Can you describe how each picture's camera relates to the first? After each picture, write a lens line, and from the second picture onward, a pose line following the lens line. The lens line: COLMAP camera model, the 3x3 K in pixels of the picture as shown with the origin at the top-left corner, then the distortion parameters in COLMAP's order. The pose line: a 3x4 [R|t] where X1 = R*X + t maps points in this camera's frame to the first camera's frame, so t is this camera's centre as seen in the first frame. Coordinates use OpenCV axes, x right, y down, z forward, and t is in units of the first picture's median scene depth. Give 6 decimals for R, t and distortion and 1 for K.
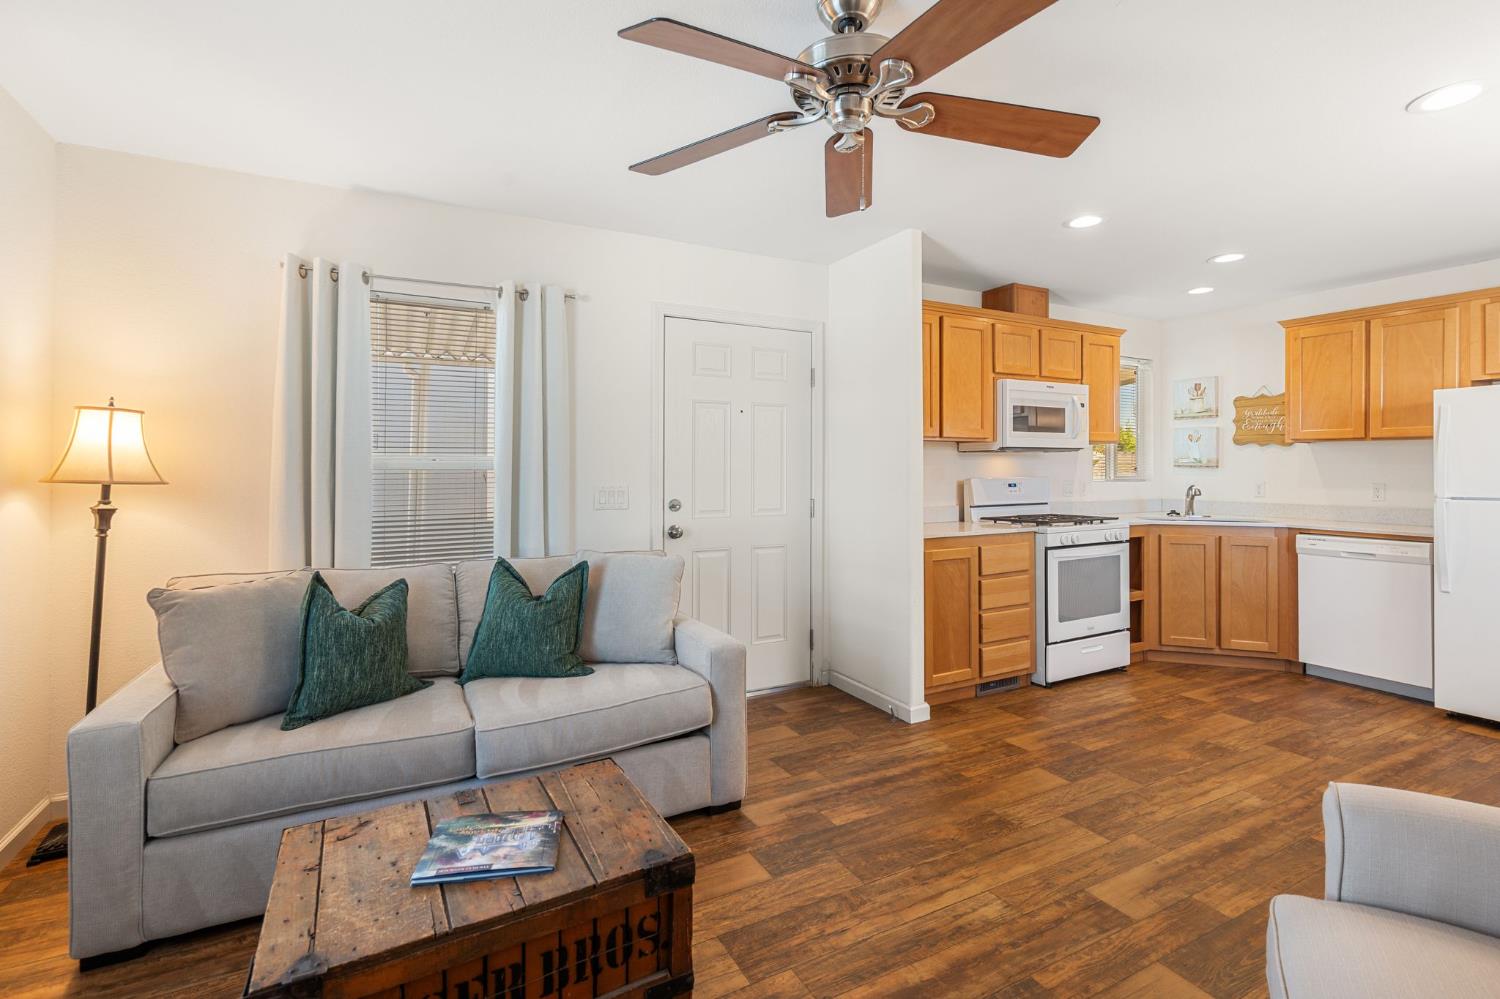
lens RADIAL K [[687.9, 0, 738.9], [0, 687.9, 467.1], [0, 0, 1]] dist [-0.000553, -0.000106]
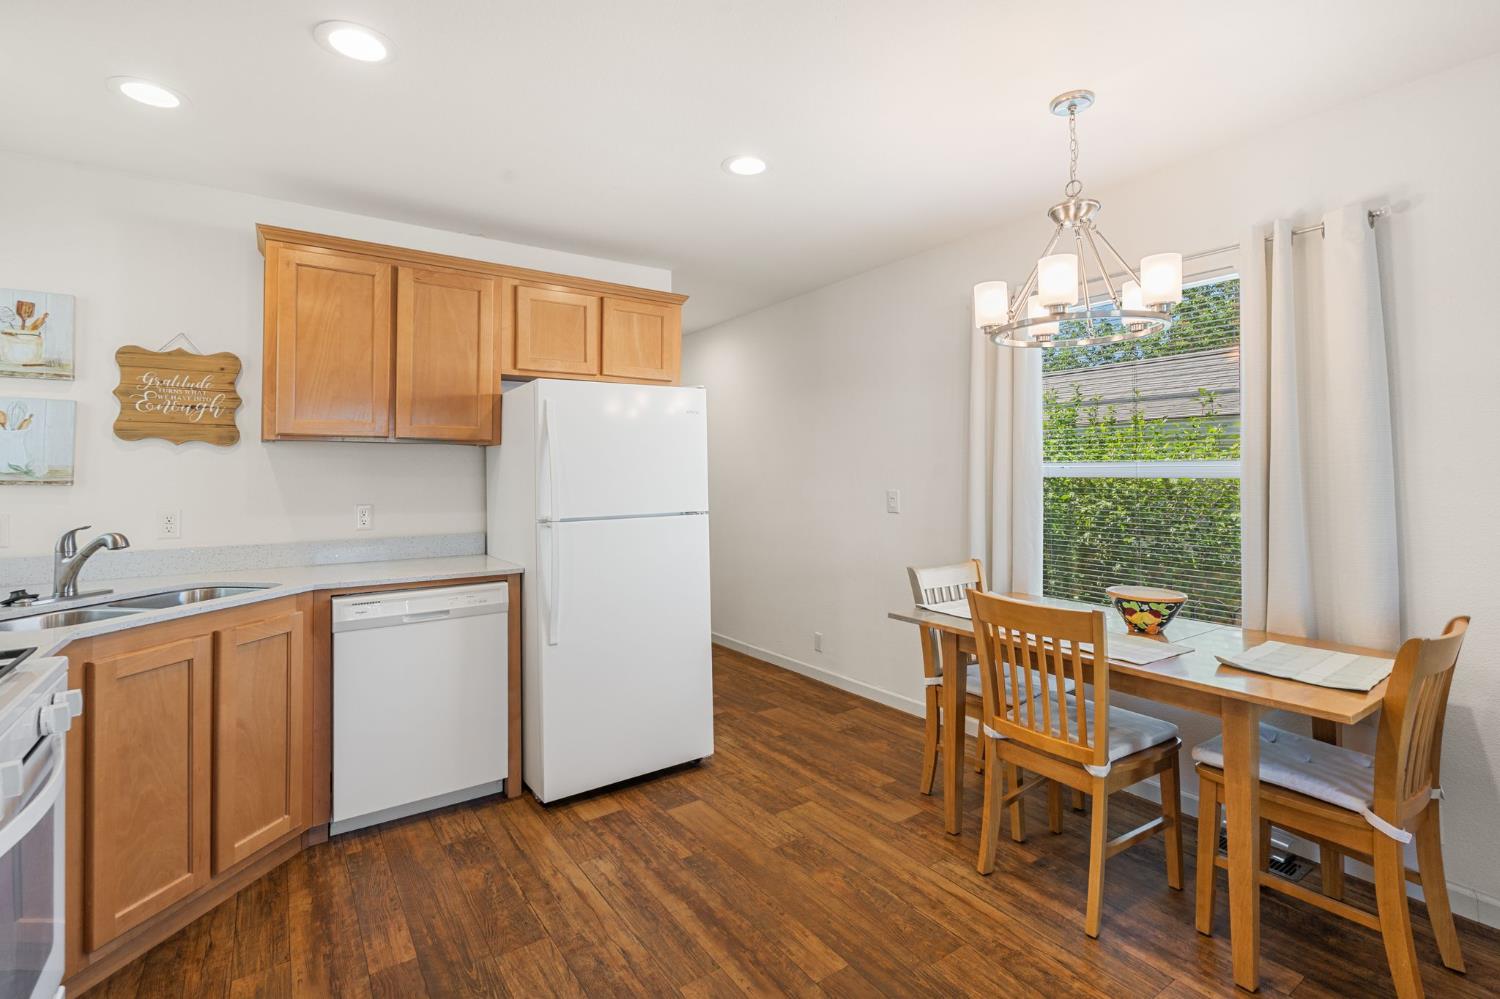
lens RADIAL K [[687.1, 0, 744.3], [0, 687.1, 457.2], [0, 0, 1]] dist [-0.003752, -0.000780]
pose [[-0.121382, 0.025151, 0.992287, 0.199395], [0.007448, 0.999674, -0.024427, -0.004392], [-0.992578, 0.004426, -0.121530, 0.726330]]
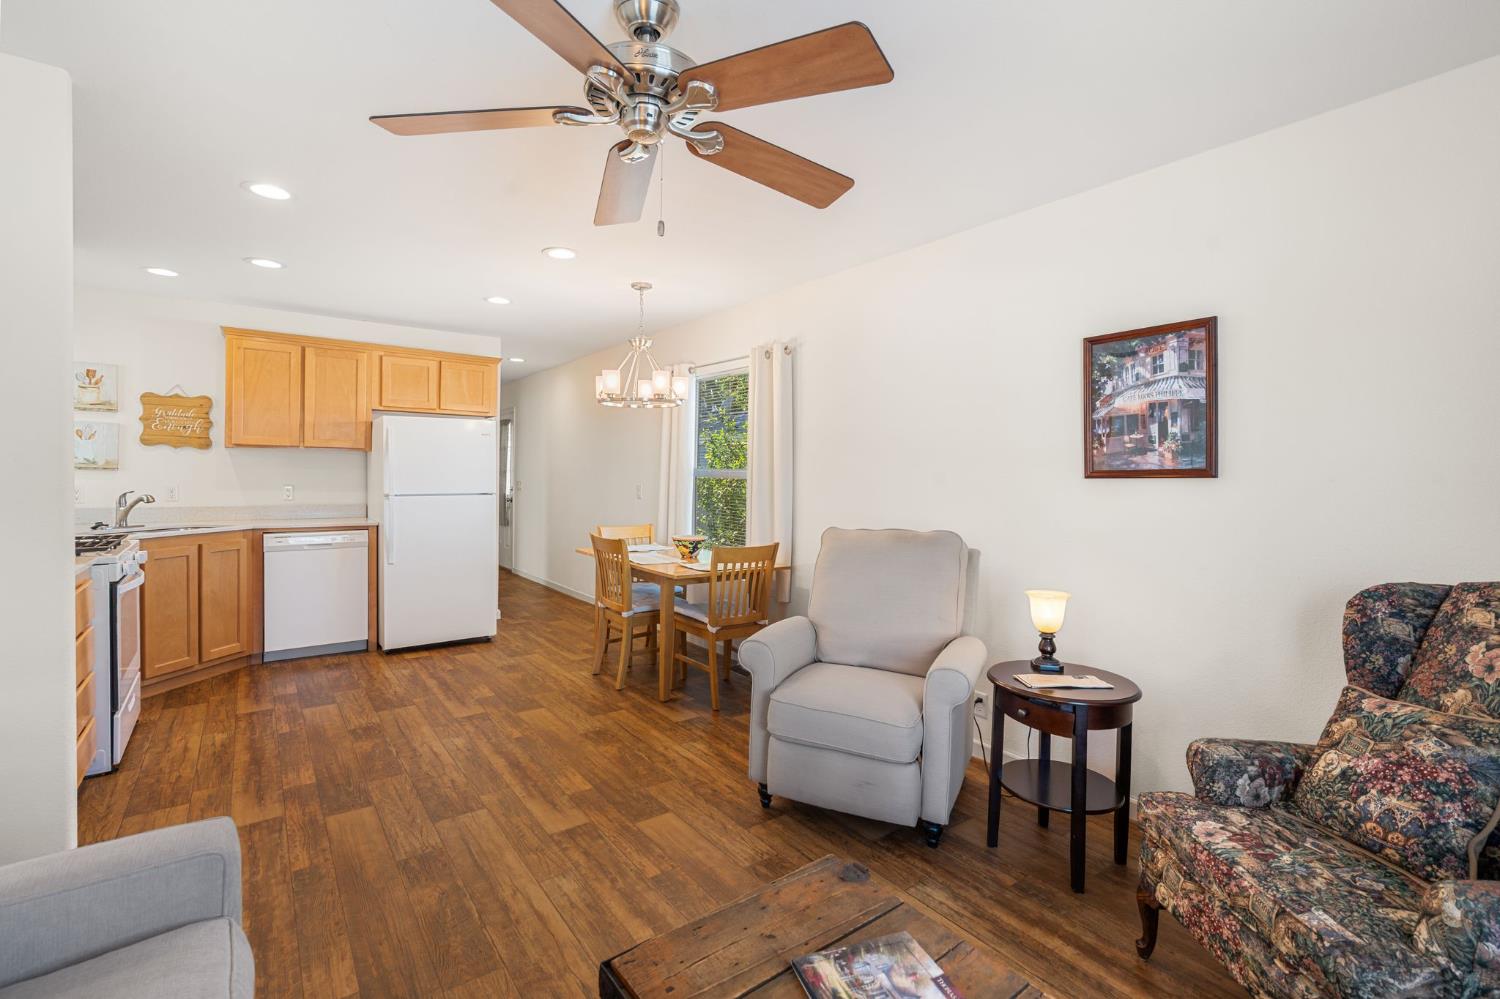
lens RADIAL K [[679.4, 0, 747.8], [0, 679.4, 484.2], [0, 0, 1]] dist [-0.002942, -0.000025]
pose [[-0.150482, -0.018822, 0.988434, -0.343186], [-0.013625, 0.999763, 0.016964, -0.008479], [-0.988519, -0.010914, -0.150703, 0.413595]]
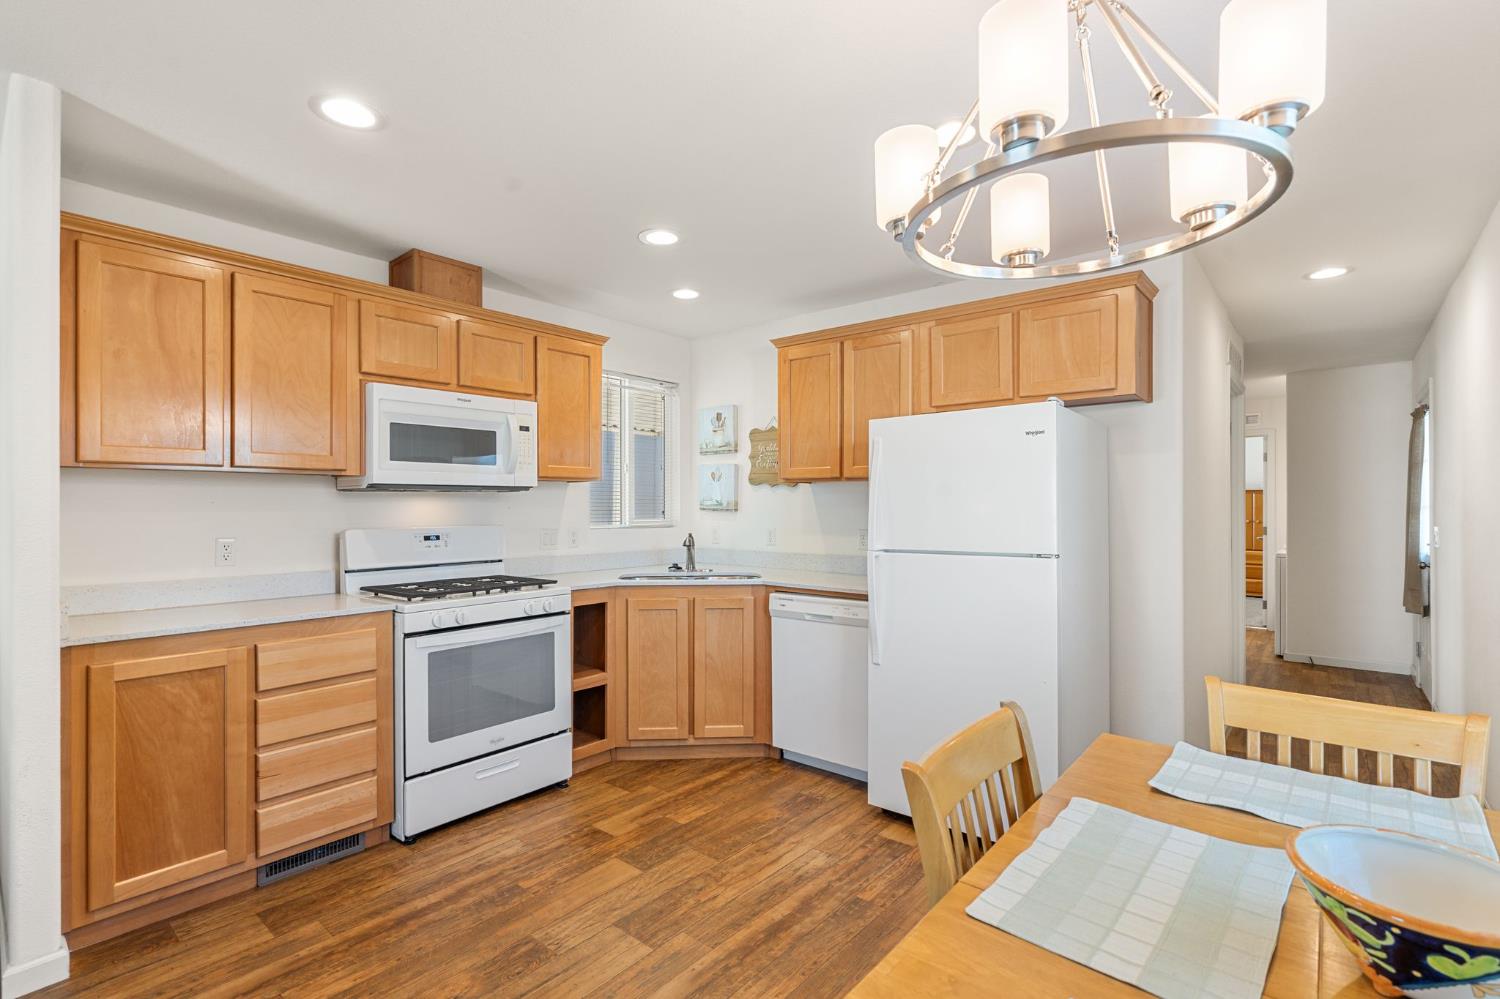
lens RADIAL K [[691.9, 0, 747.9], [0, 691.9, 503.3], [0, 0, 1]] dist [-0.001049, 0.000317]
pose [[0.926972, 0.000410, 0.375129, 0.471692], [0.001459, 0.999988, -0.004699, -0.006153], [-0.375127, 0.004903, 0.926961, 0.235296]]
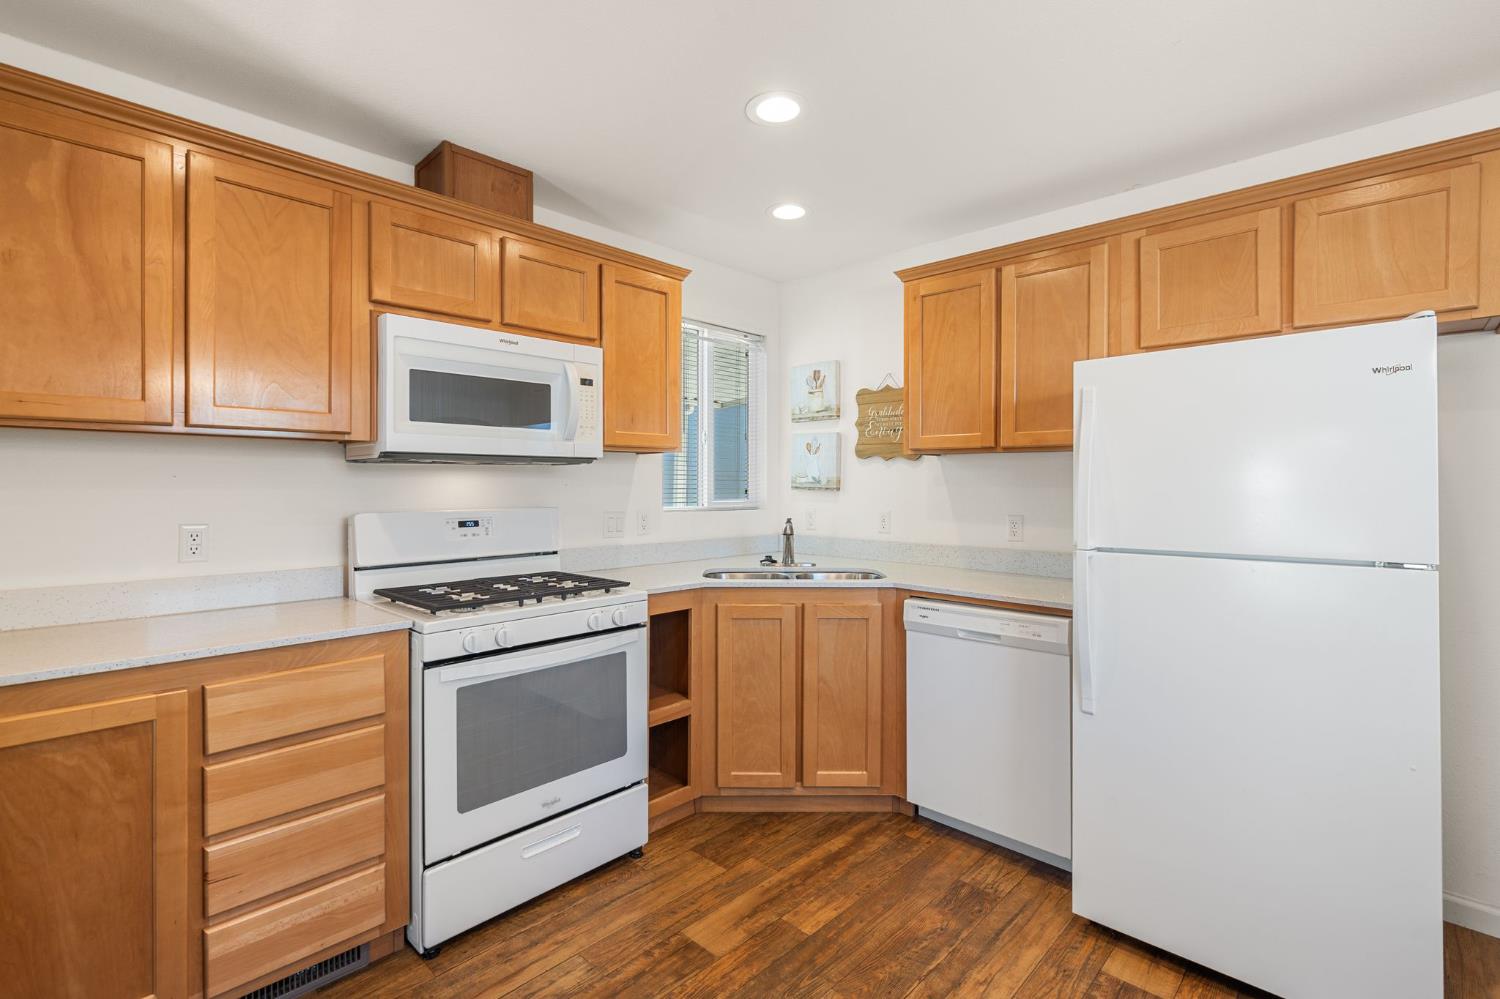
lens RADIAL K [[679.4, 0, 747.8], [0, 679.4, 484.2], [0, 0, 1]] dist [-0.002942, -0.000025]
pose [[0.949224, 0.002753, 0.314589, 0.478563], [-0.002625, 0.999996, -0.000829, -0.006077], [-0.314590, -0.000039, 0.949228, 0.455346]]
